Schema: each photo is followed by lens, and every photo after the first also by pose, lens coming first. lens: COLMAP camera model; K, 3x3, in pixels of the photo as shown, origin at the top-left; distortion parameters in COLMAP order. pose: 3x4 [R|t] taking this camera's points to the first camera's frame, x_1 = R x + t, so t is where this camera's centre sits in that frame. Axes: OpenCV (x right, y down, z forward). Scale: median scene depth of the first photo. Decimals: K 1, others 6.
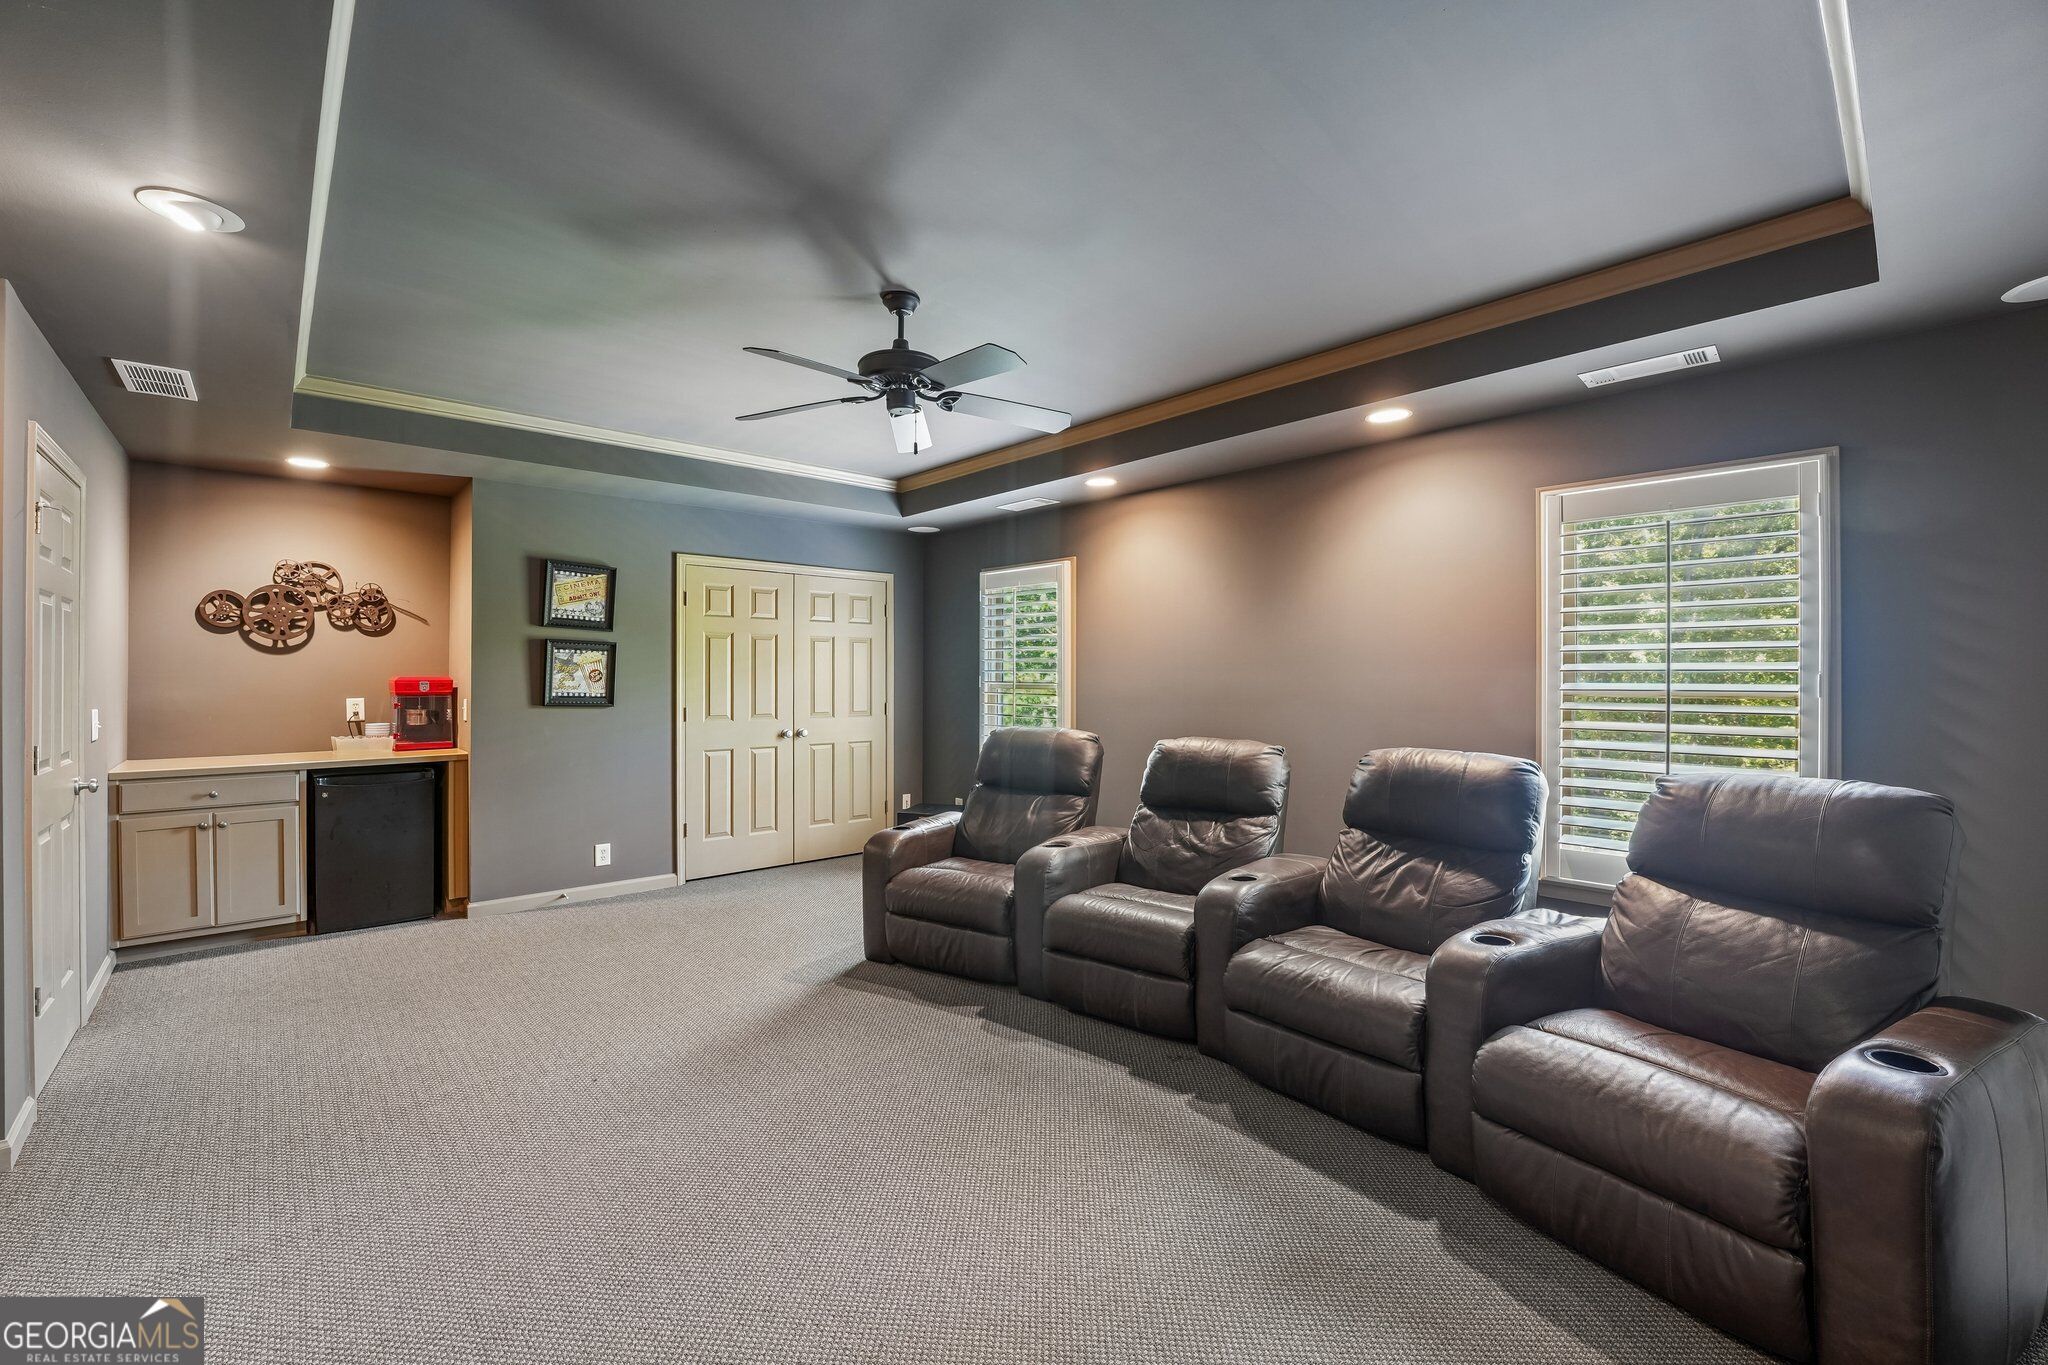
lens RADIAL K [[842.3, 0, 1027.0], [0, 842.3, 680.5], [0, 0, 1]] dist [-0.025071, 0.000132]
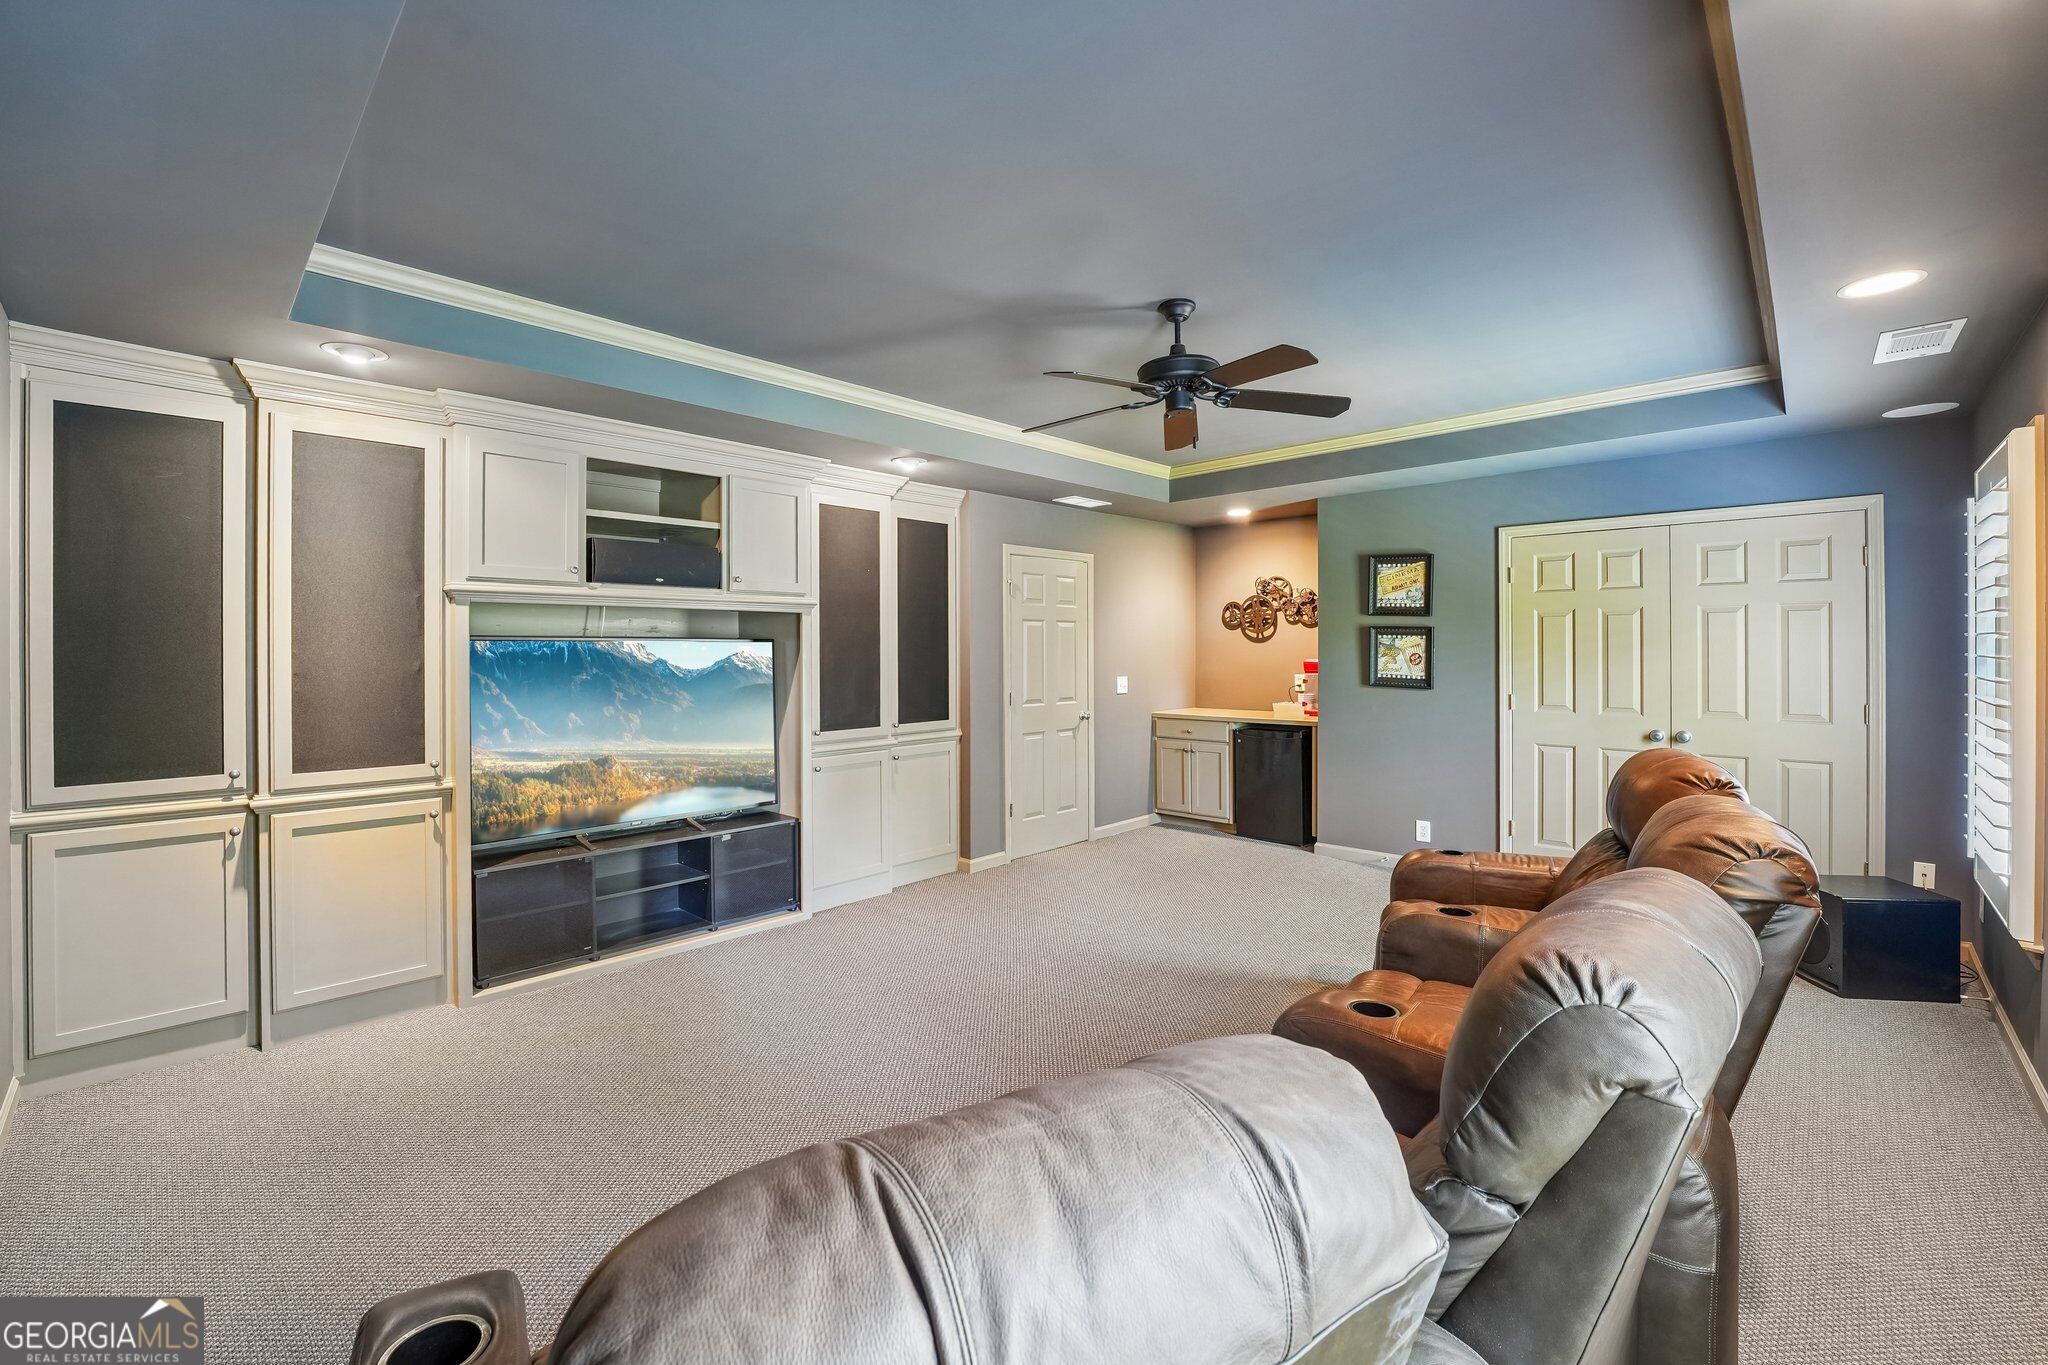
lens RADIAL K [[842.3, 0, 1027.0], [0, 842.3, 680.5], [0, 0, 1]] dist [-0.025071, 0.000132]
pose [[0.081289, 0.034655, -0.996088, 0.509620], [-0.003207, 0.999399, 0.034508, -0.014200], [0.996685, 0.000389, 0.081351, 0.442860]]
